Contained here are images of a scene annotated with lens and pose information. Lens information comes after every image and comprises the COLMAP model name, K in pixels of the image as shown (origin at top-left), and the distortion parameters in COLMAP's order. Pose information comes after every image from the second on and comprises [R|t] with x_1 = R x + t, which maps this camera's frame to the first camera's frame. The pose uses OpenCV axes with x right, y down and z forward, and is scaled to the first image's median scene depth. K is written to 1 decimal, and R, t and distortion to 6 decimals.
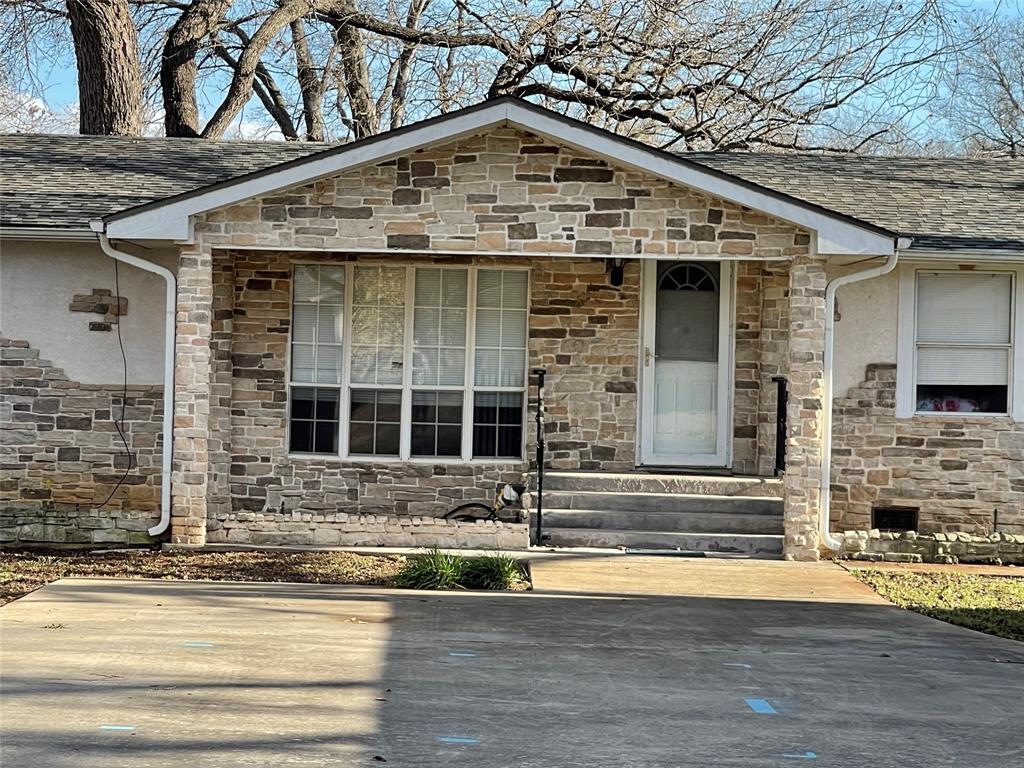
lens RADIAL K [[2850.3, 0, 512.0], [0, 2850.3, 384.0], [0, 0, 1]] dist [0.008790, 0.138822]
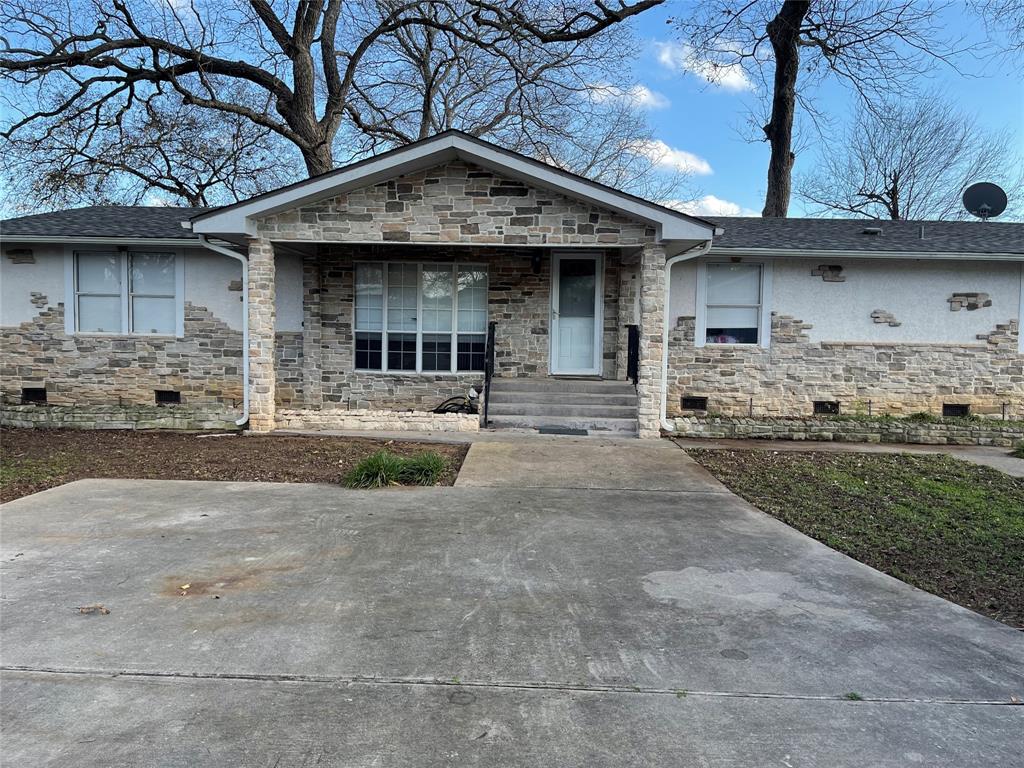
lens RADIAL K [[761.3, 0, 512.0], [0, 761.3, 384.0], [0, 0, 1]] dist [0.081829, -0.131889]
pose [[0.999578, -0.006134, -0.028389, 0.034421], [0.007843, 0.998139, 0.060470, 0.005206], [0.027965, -0.060667, 0.997766, 0.524101]]
